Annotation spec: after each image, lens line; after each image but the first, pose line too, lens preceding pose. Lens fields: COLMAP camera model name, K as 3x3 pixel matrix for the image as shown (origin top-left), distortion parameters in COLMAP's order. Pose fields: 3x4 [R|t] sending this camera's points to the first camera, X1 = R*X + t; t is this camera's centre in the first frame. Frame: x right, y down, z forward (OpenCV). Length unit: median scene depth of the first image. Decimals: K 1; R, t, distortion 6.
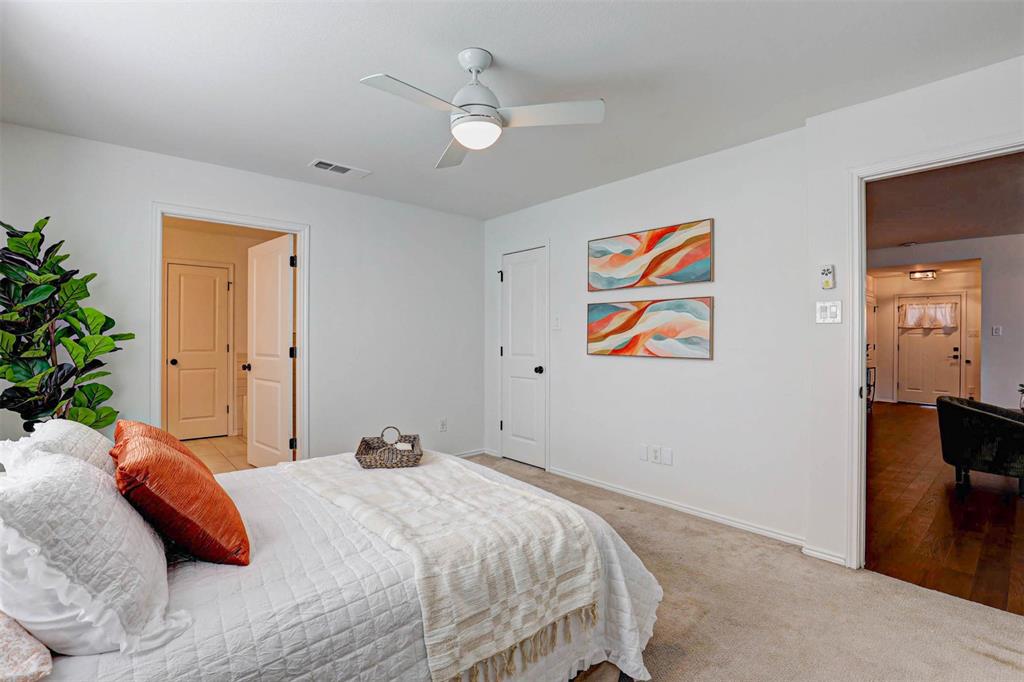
lens RADIAL K [[471.9, 0, 505.1], [0, 471.9, 337.5], [0, 0, 1]] dist [-0.038006, 0.007045]
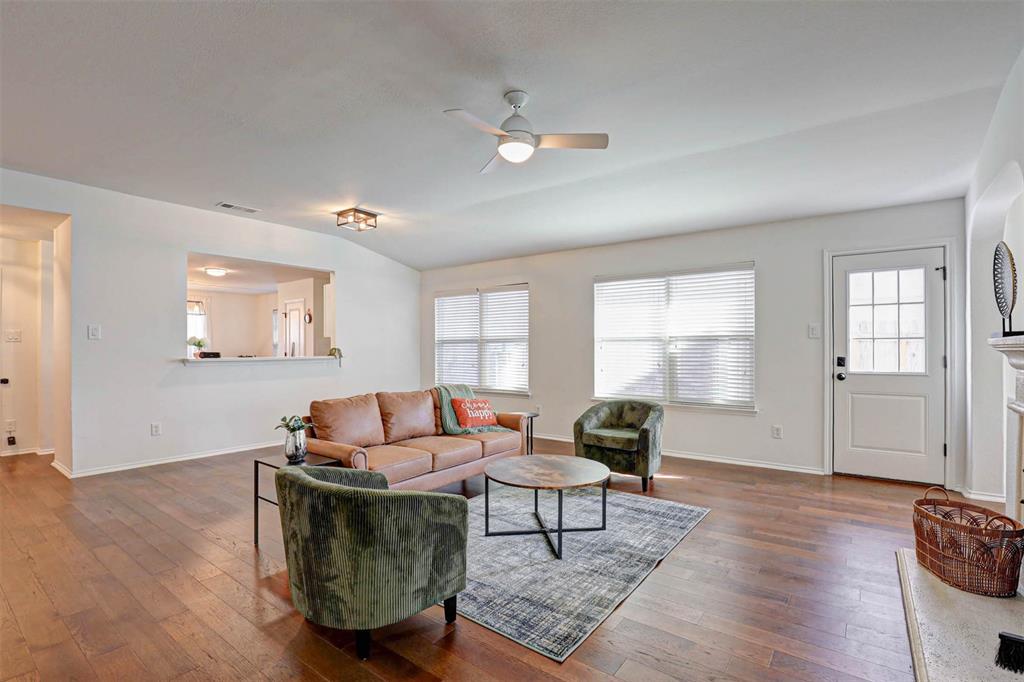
lens RADIAL K [[471.9, 0, 525.8], [0, 471.9, 344.7], [0, 0, 1]] dist [-0.038006, 0.007045]
pose [[-0.230330, -0.002271, 0.973110, 0.237026], [-0.000229, 0.999997, 0.002279, 0.001513], [-0.973112, 0.000302, -0.230330, 0.438931]]
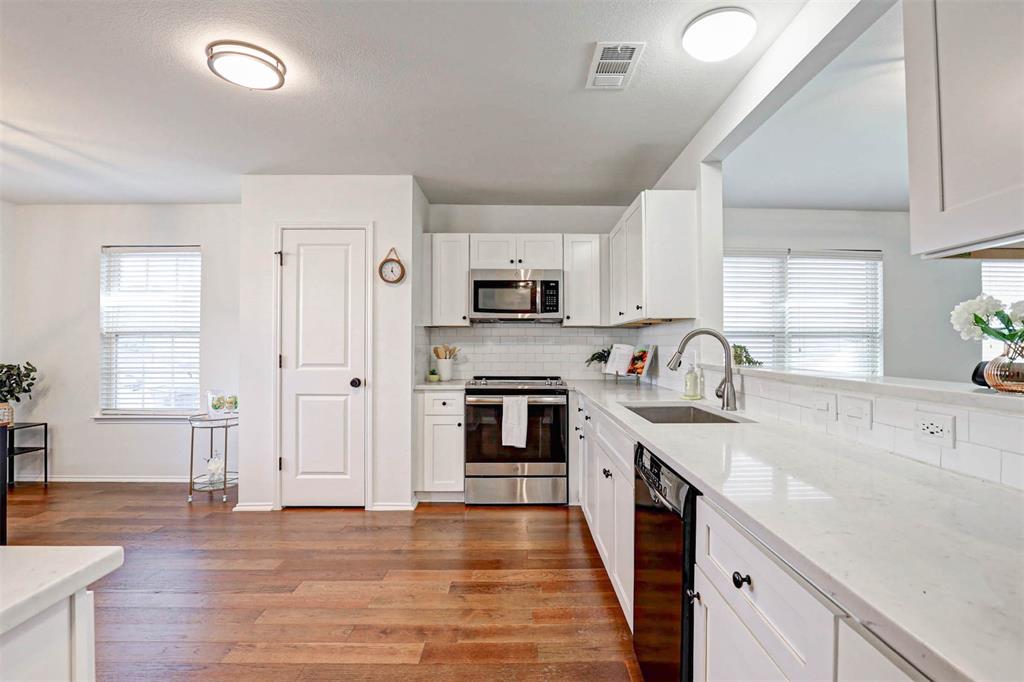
lens RADIAL K [[471.9, 0, 537.7], [0, 471.9, 343.0], [0, 0, 1]] dist [-0.038006, 0.007045]
pose [[-0.772754, -0.011929, 0.634593, 0.955927], [-0.011536, 0.999922, 0.004749, 0.006985], [-0.634600, -0.003651, -0.772832, 0.893753]]
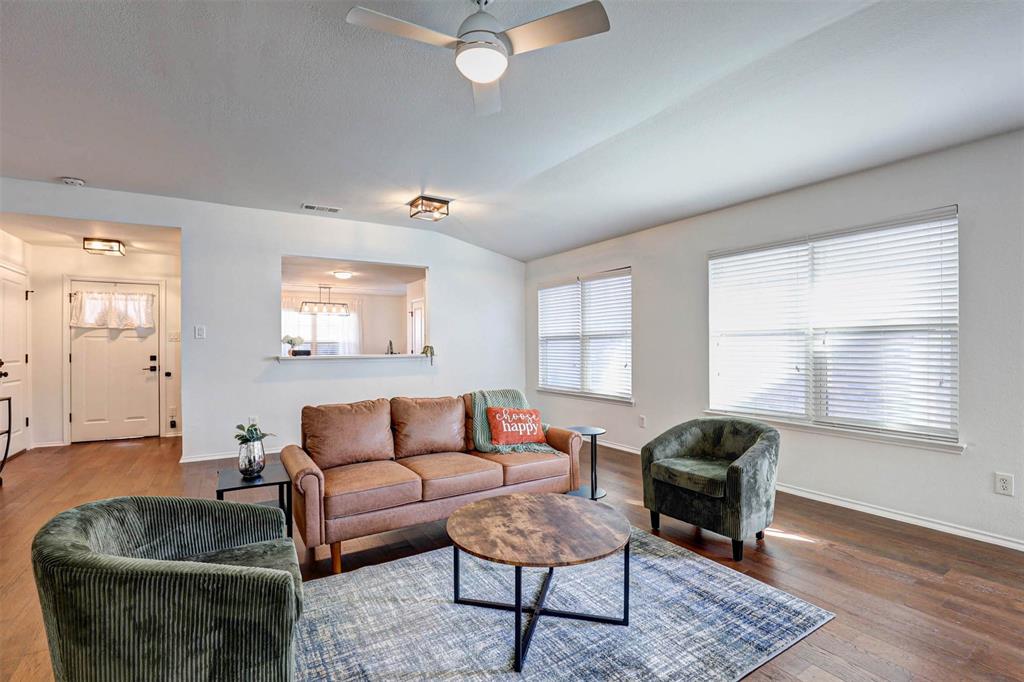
lens RADIAL K [[471.9, 0, 520.9], [0, 471.9, 344.2], [0, 0, 1]] dist [-0.038006, 0.007045]
pose [[0.142275, -0.007128, 0.989801, 0.338522], [0.006239, 0.999961, 0.006305, 0.002389], [-0.989807, 0.005278, 0.142314, 0.313653]]
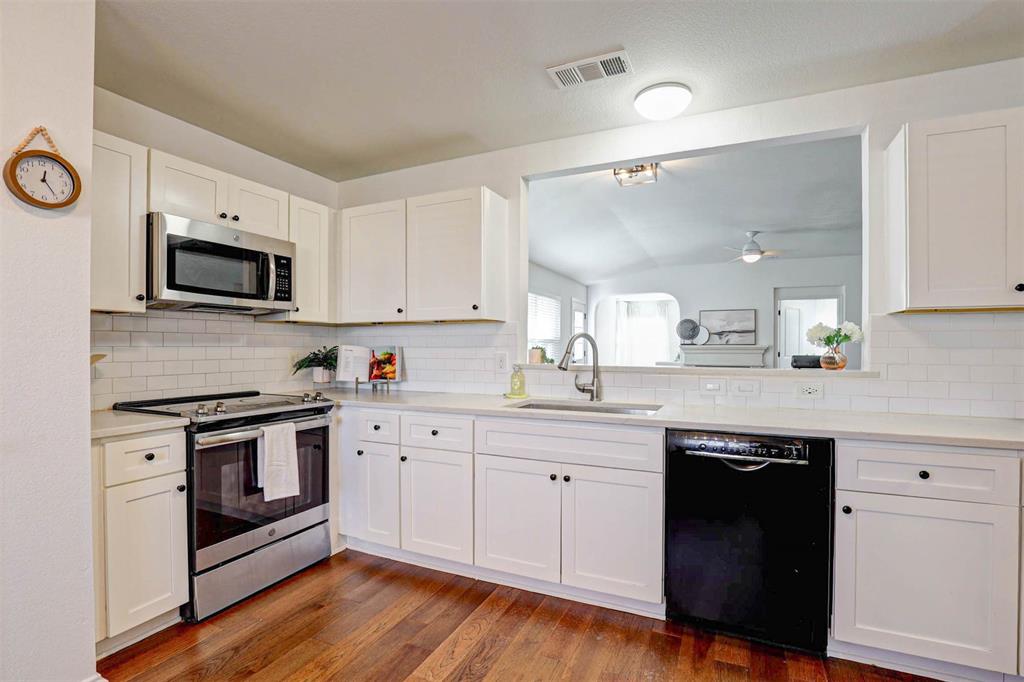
lens RADIAL K [[471.9, 0, 507.7], [0, 471.9, 352.0], [0, 0, 1]] dist [-0.038006, 0.007045]
pose [[-0.919081, -0.008658, -0.393975, 1.213444], [-0.012523, 0.999895, 0.007241, 0.010276], [0.393871, 0.011589, -0.919093, 0.890738]]
